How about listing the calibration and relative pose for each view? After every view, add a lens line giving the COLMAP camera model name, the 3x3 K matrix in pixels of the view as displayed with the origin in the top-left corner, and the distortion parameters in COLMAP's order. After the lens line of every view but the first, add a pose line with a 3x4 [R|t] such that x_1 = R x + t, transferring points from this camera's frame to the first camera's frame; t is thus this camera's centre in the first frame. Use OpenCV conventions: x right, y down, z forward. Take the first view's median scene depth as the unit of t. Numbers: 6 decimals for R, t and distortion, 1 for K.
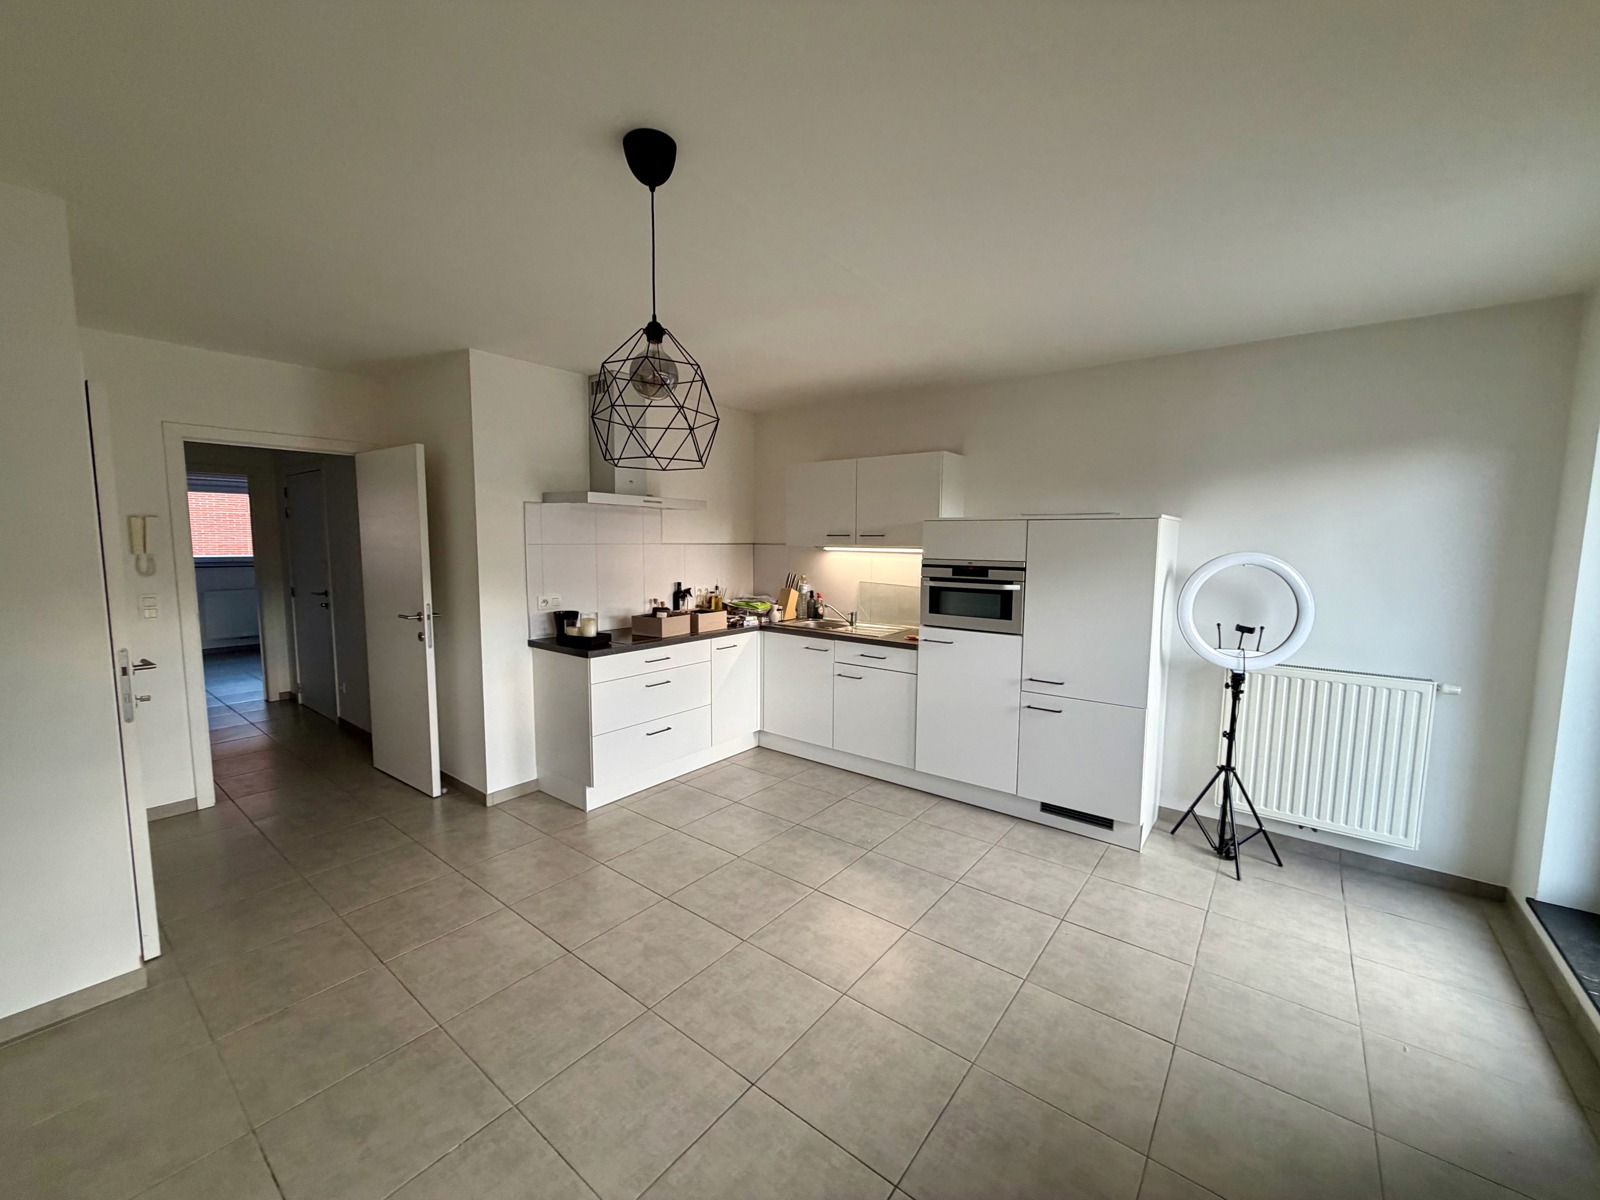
lens RADIAL K [[638.9, 0, 799.3], [0, 638.9, 603.7], [0, 0, 1]] dist [0.012865, -0.000713]
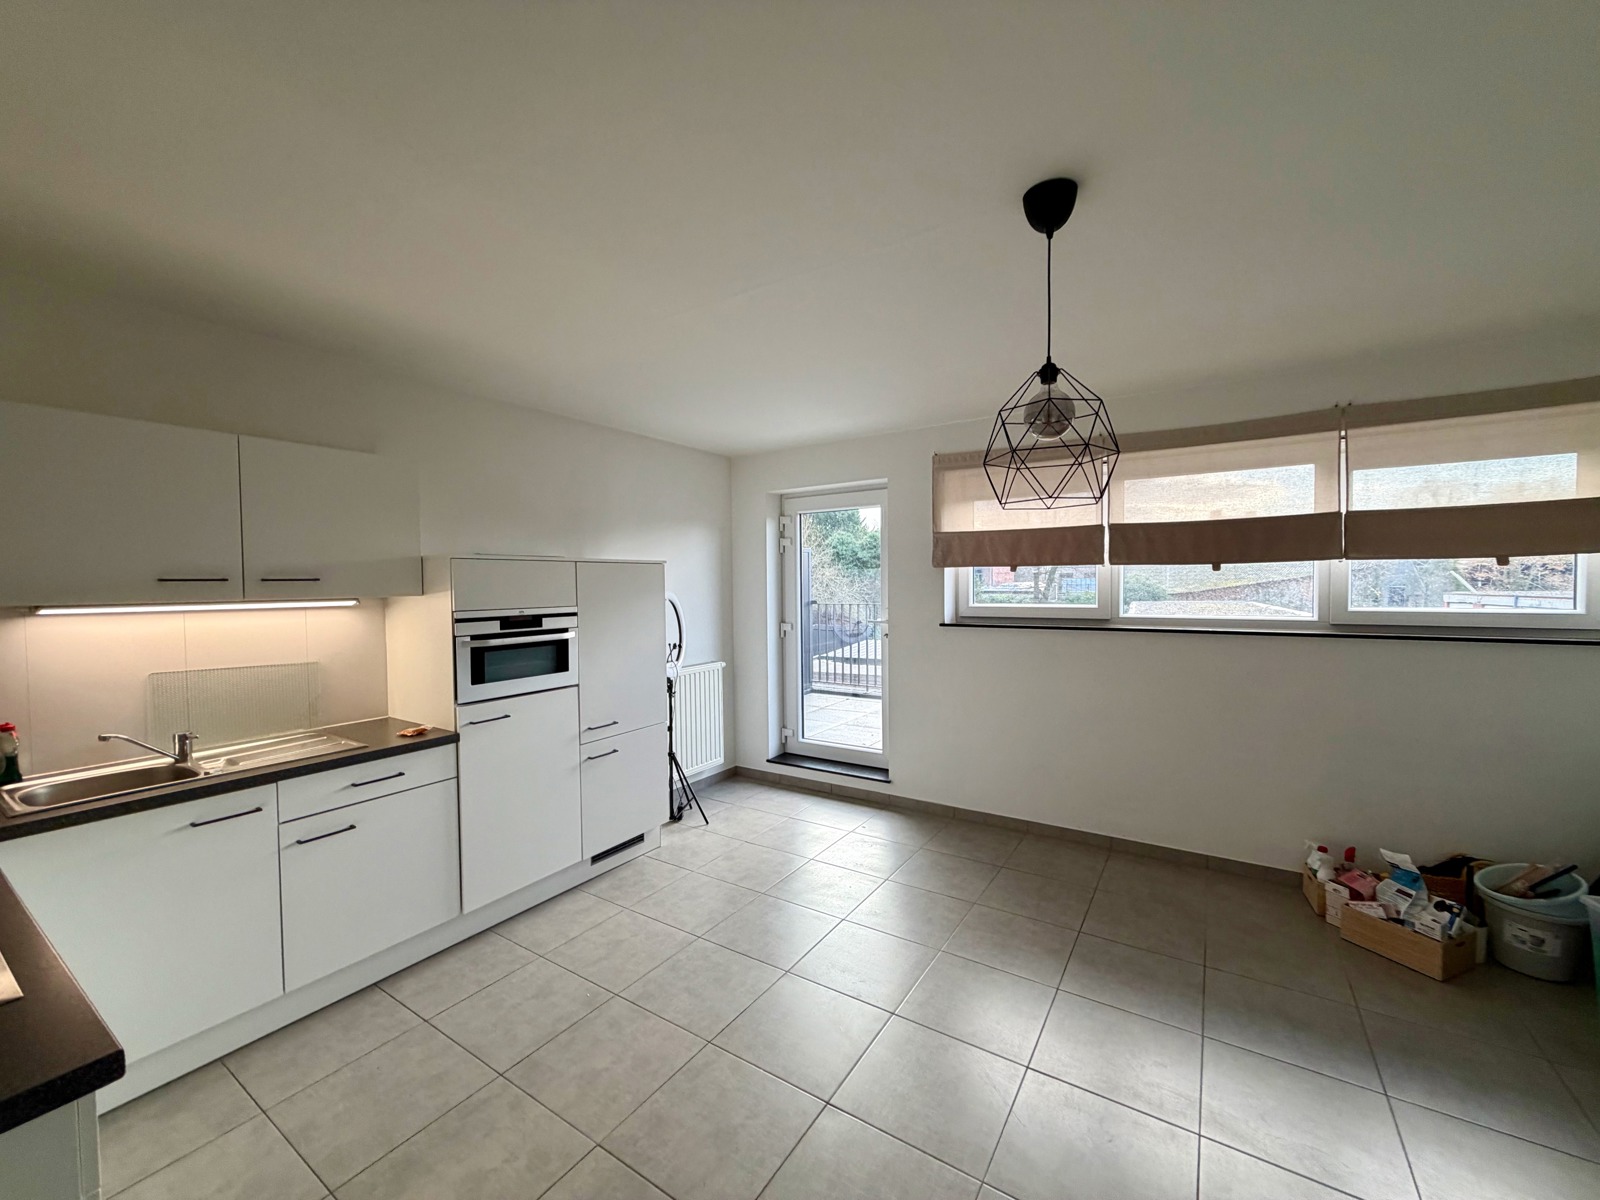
lens RADIAL K [[638.9, 0, 794.2], [0, 638.9, 600.7], [0, 0, 1]] dist [0.012865, -0.000713]
pose [[-0.079616, -0.036050, 0.996174, -0.575822], [0.110519, 0.992865, 0.044763, -0.076260], [-0.990680, 0.113660, -0.075064, 0.717106]]
